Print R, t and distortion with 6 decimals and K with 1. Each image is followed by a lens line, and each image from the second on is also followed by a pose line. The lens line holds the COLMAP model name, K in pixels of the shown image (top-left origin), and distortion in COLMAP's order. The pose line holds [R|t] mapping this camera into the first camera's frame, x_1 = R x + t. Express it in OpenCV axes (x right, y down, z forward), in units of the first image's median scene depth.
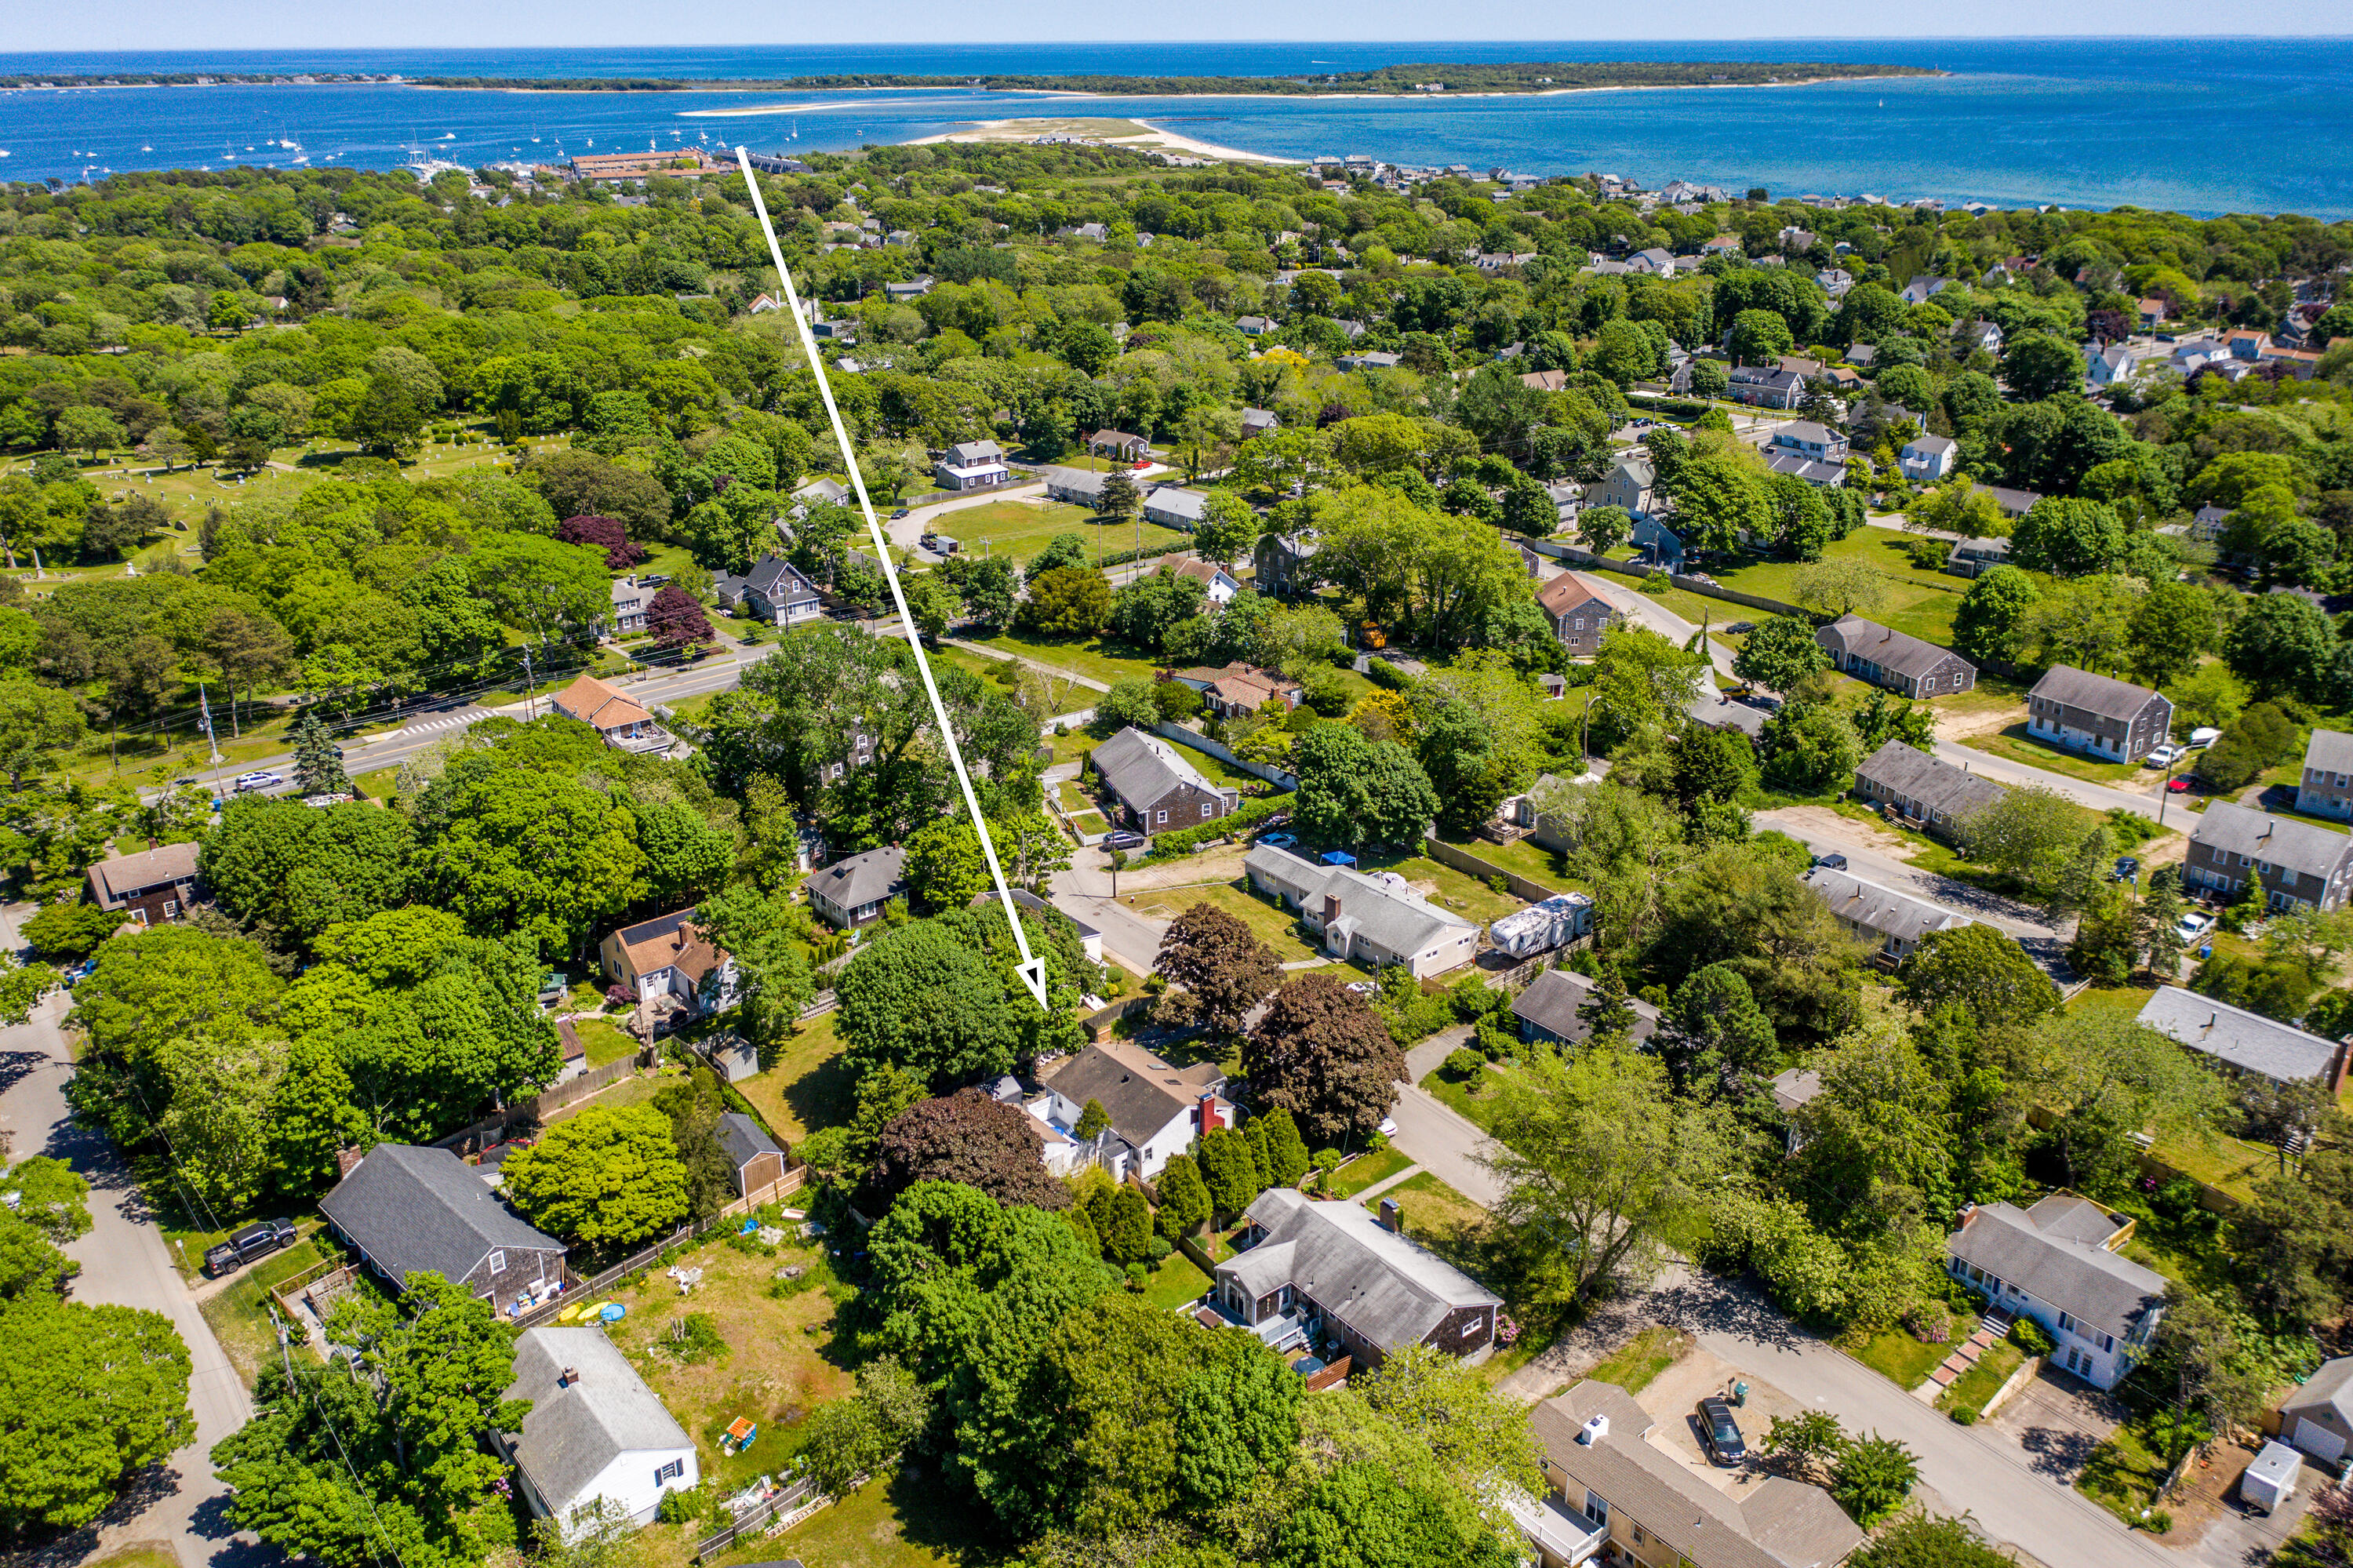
lens RADIAL K [[1848.0, 0, 1176.5], [0, 1848.0, 784.0], [0, 0, 1]] dist [-0.010928, -0.004230]
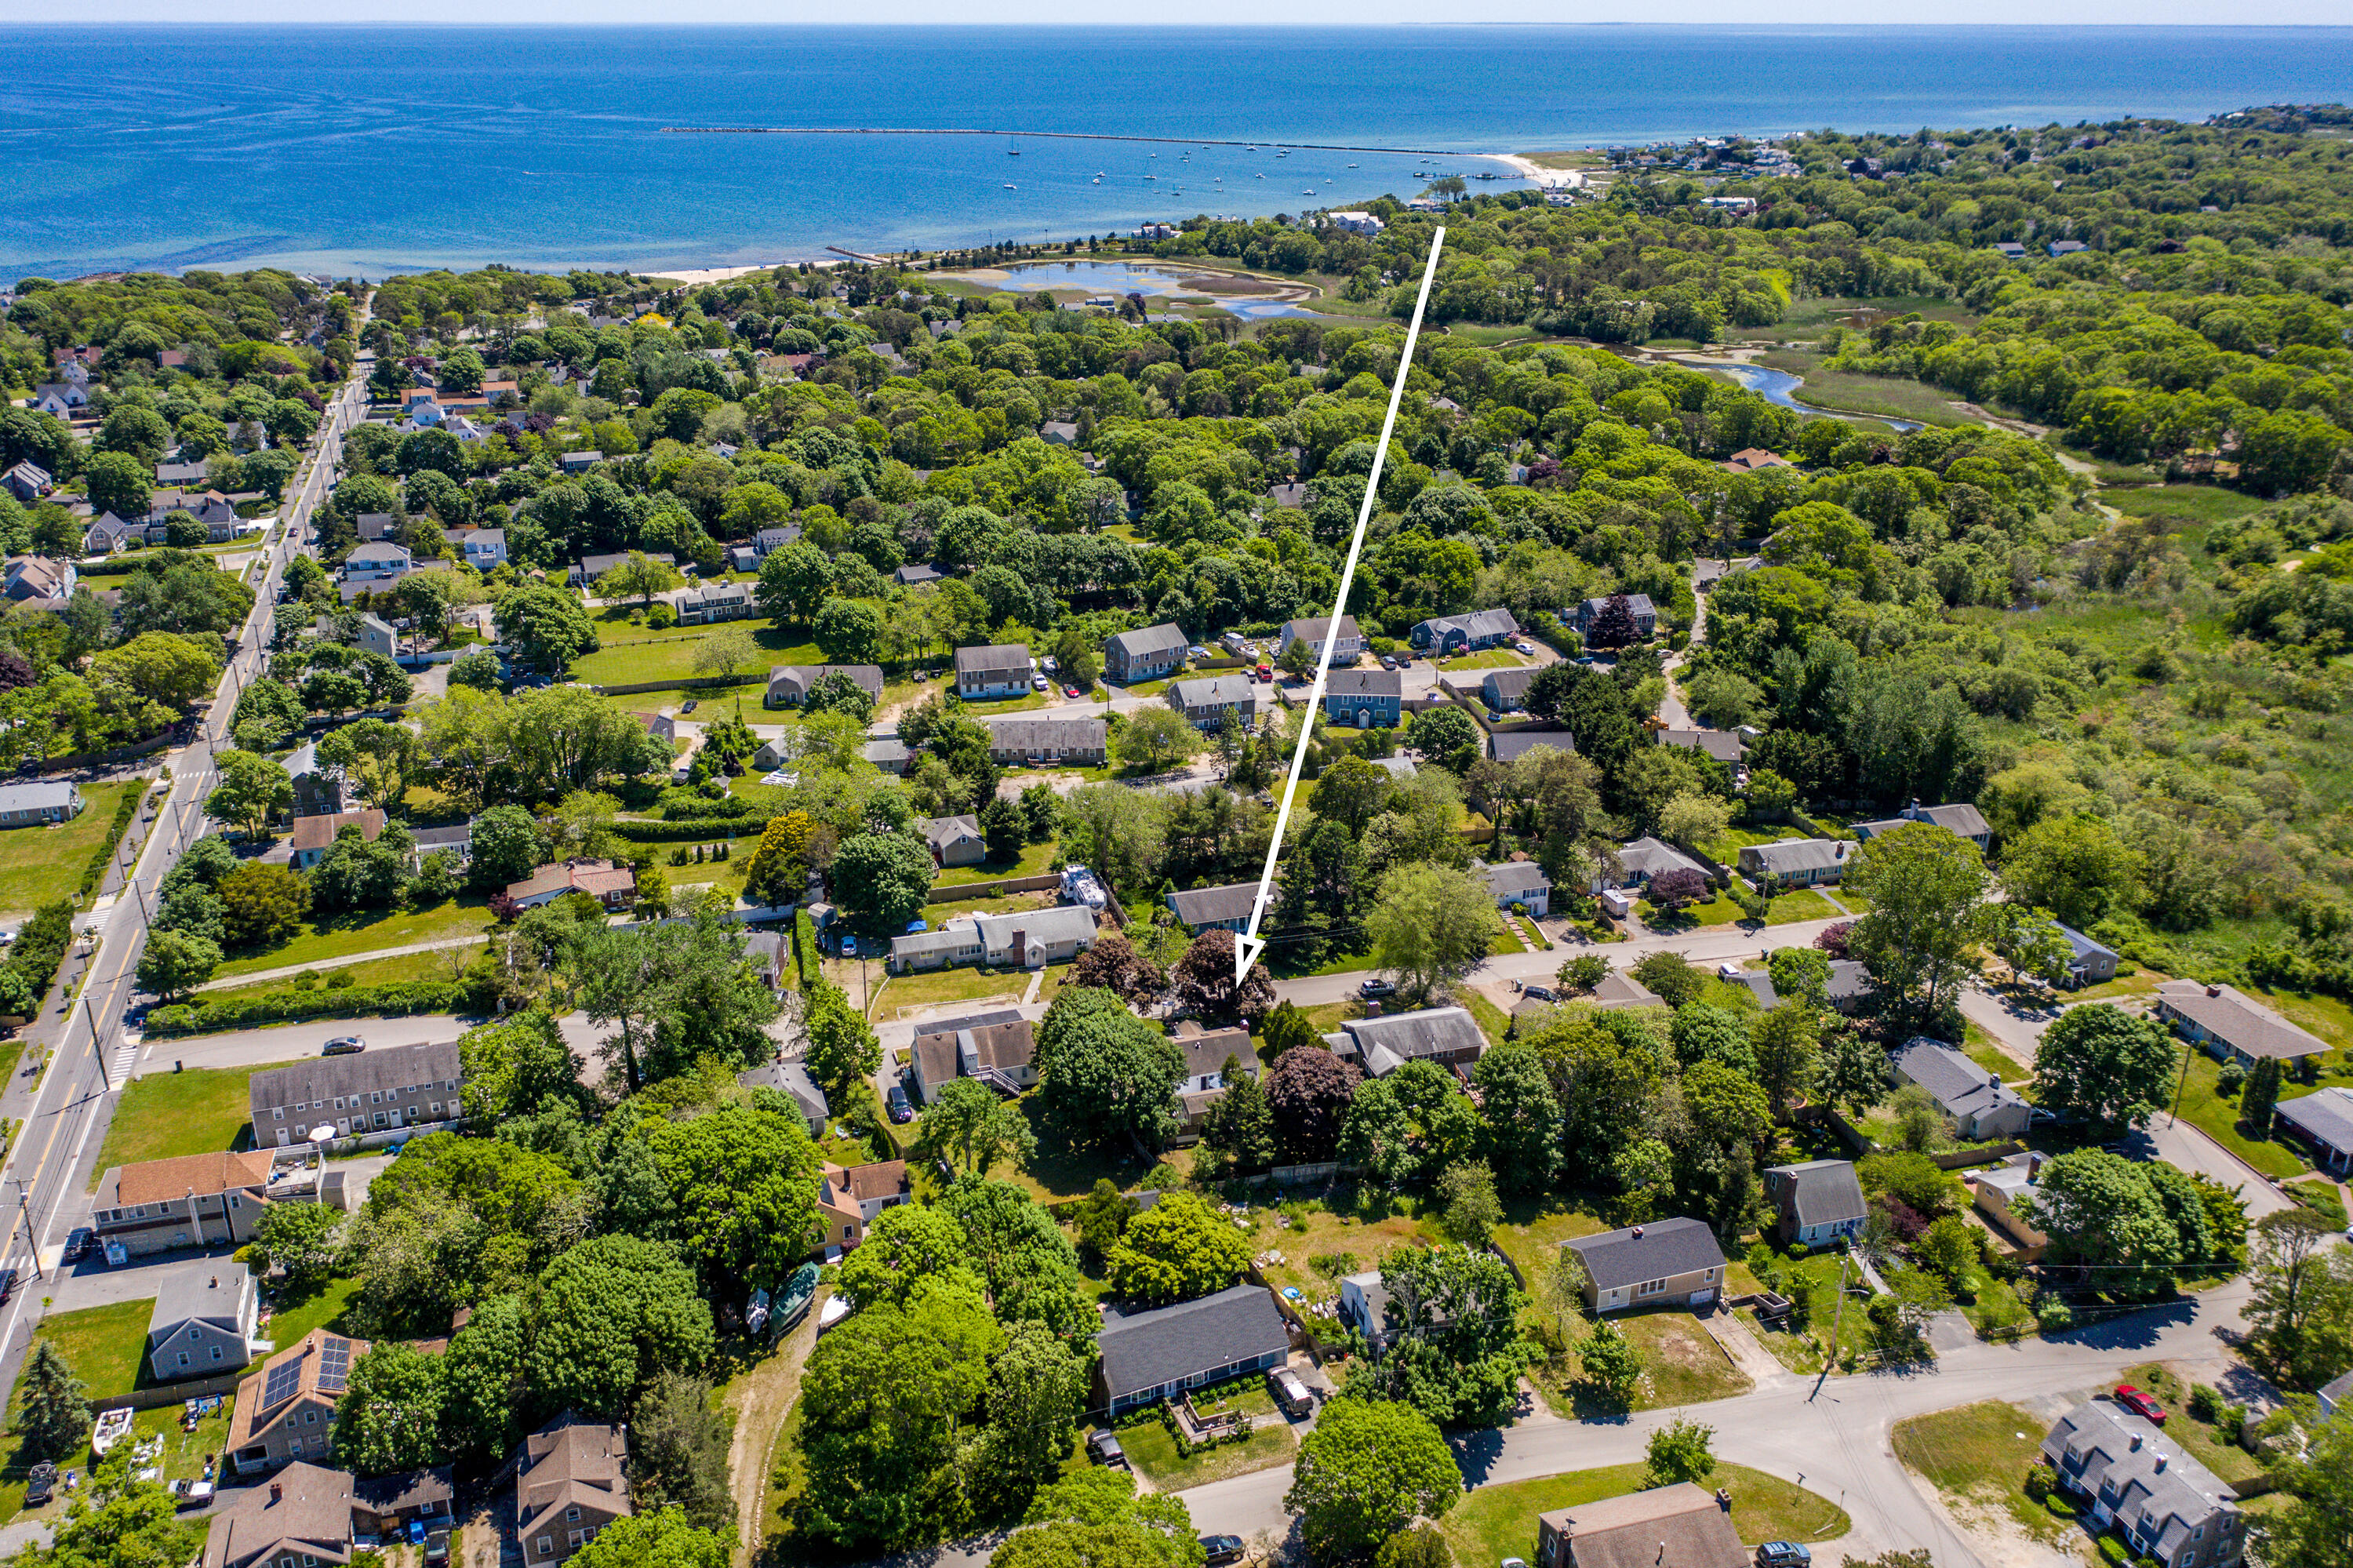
lens RADIAL K [[1848.0, 0, 1176.5], [0, 1848.0, 784.0], [0, 0, 1]] dist [-0.010928, -0.004230]
pose [[0.381637, -0.347971, 0.856312, -0.847138], [0.344666, 0.913187, 0.217474, -0.250152], [-0.857647, 0.212146, 0.468440, 0.181161]]
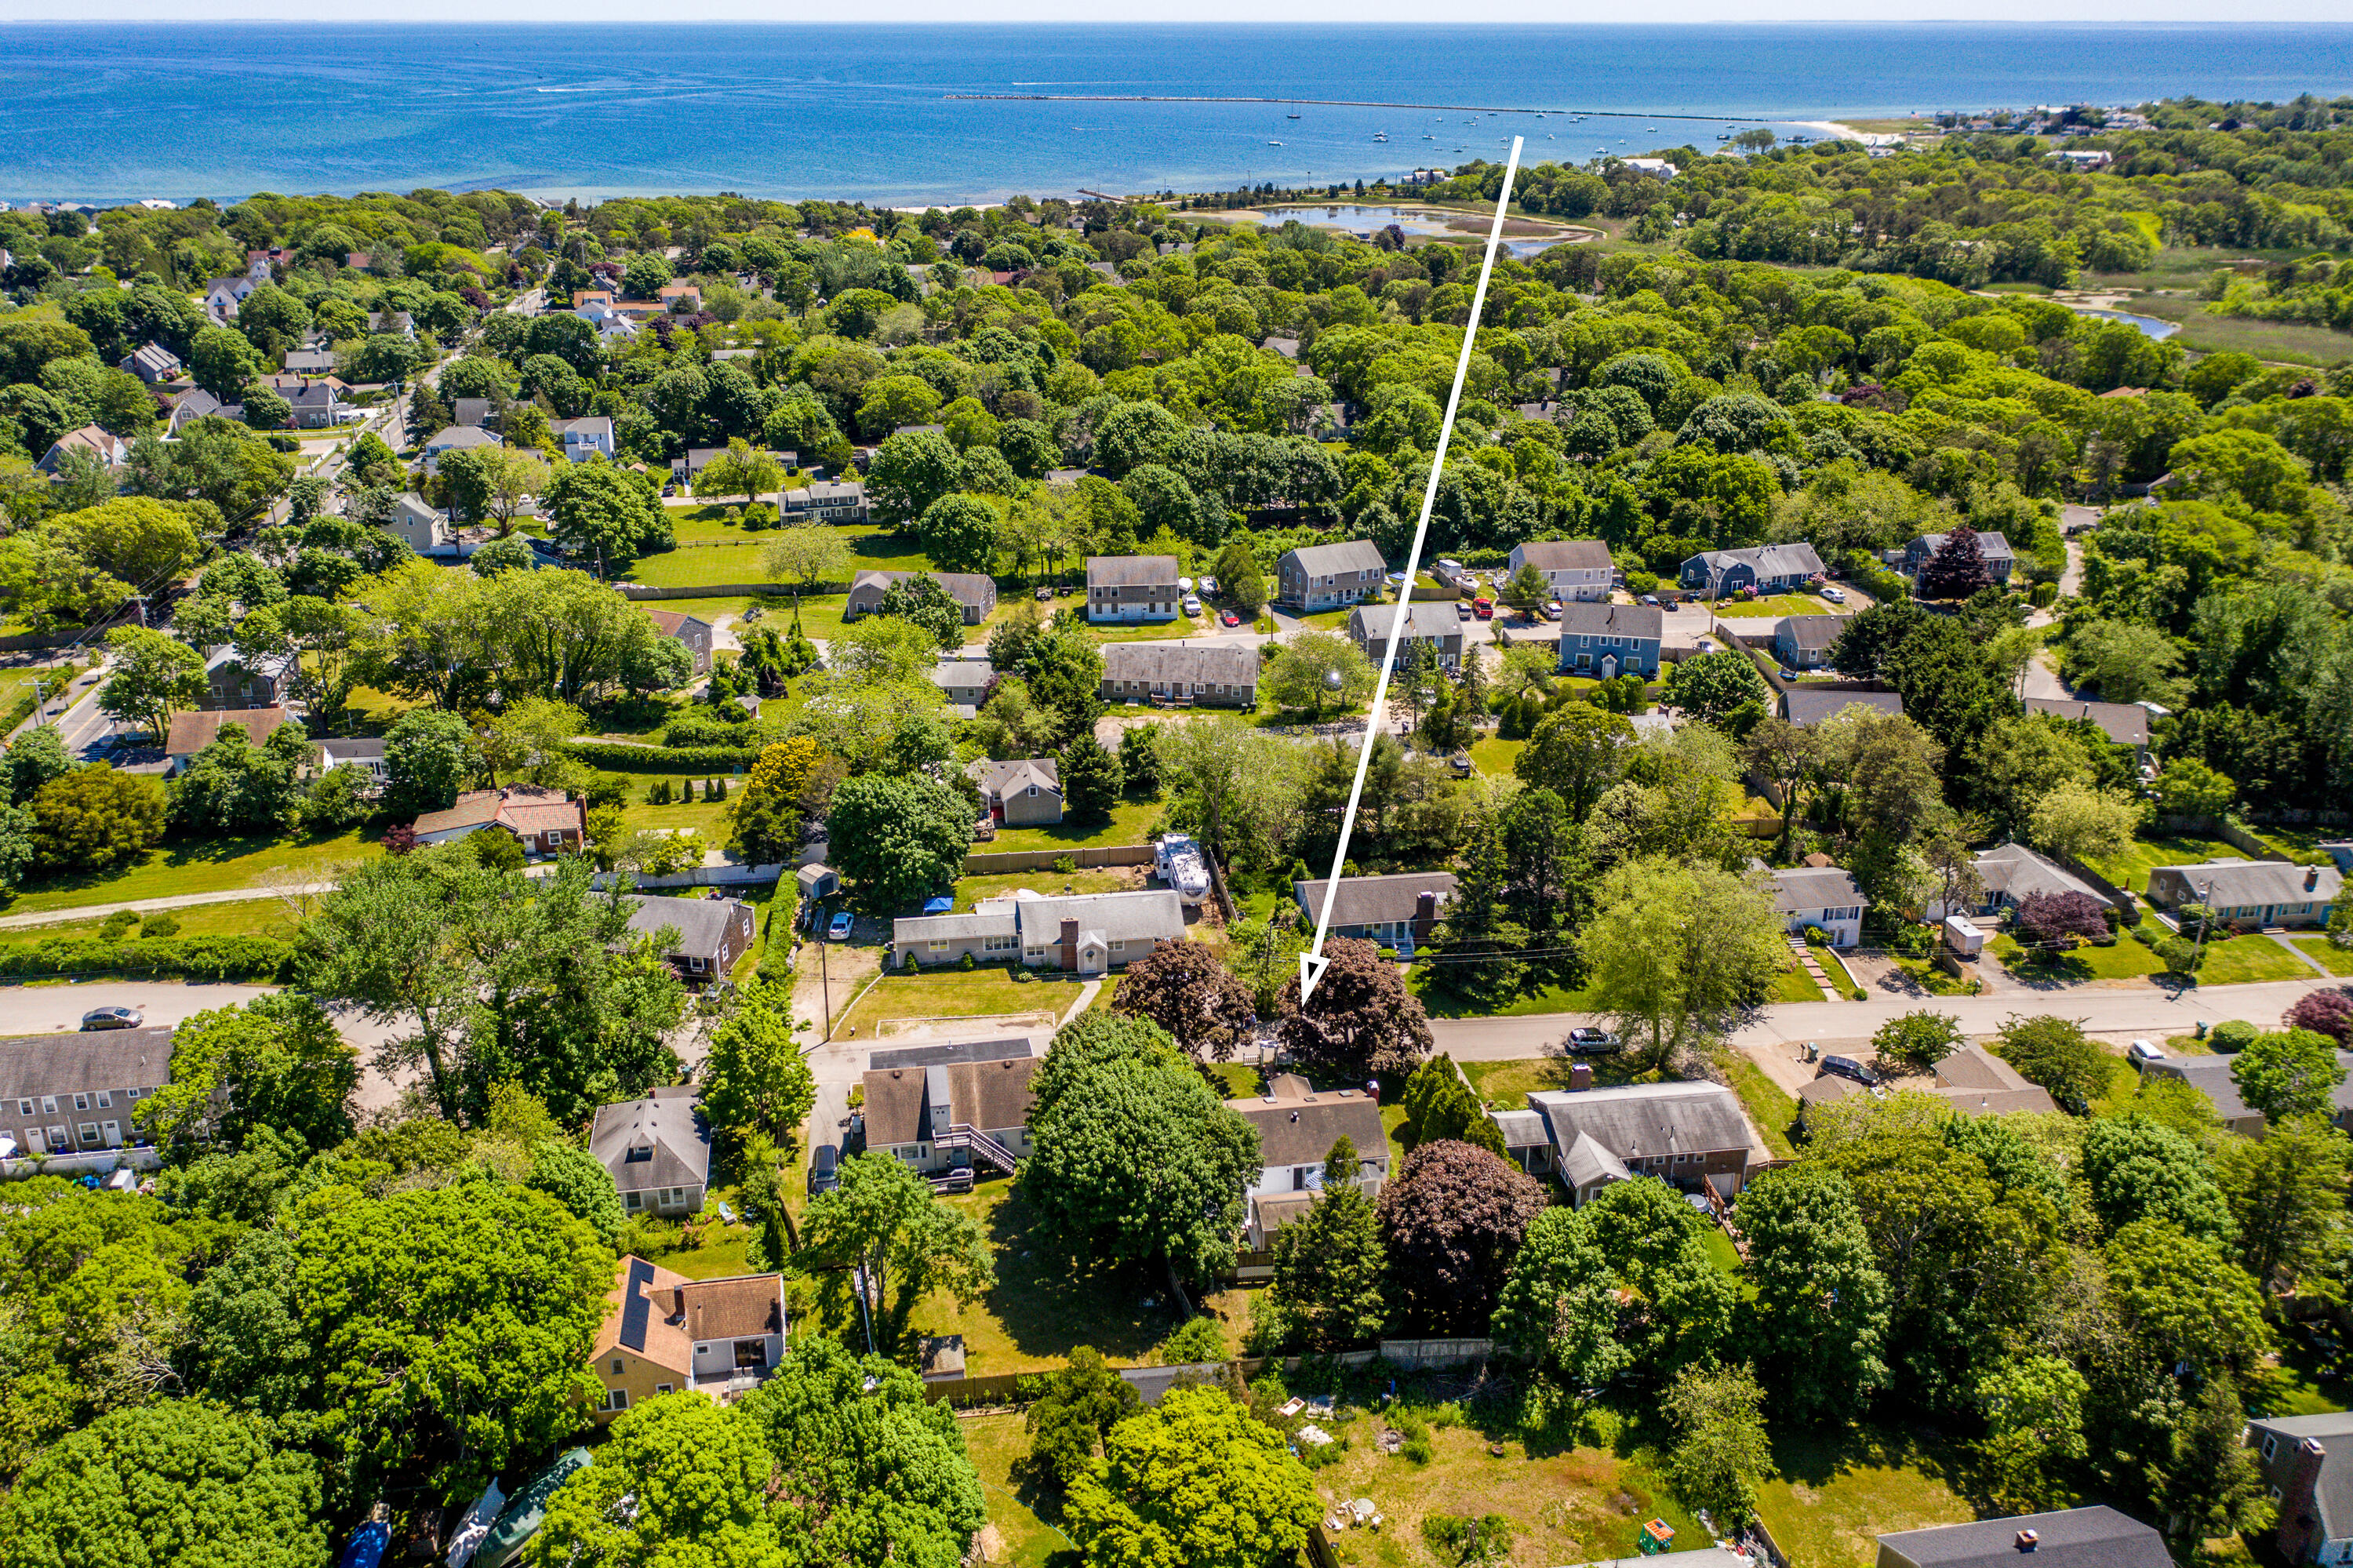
lens RADIAL K [[1848.0, 0, 1176.5], [0, 1848.0, 784.0], [0, 0, 1]] dist [-0.010928, -0.004230]
pose [[0.515778, -0.327074, 0.791831, -0.518998], [0.321869, 0.930526, 0.174706, -0.129289], [-0.793961, 0.164756, 0.585219, 0.311185]]
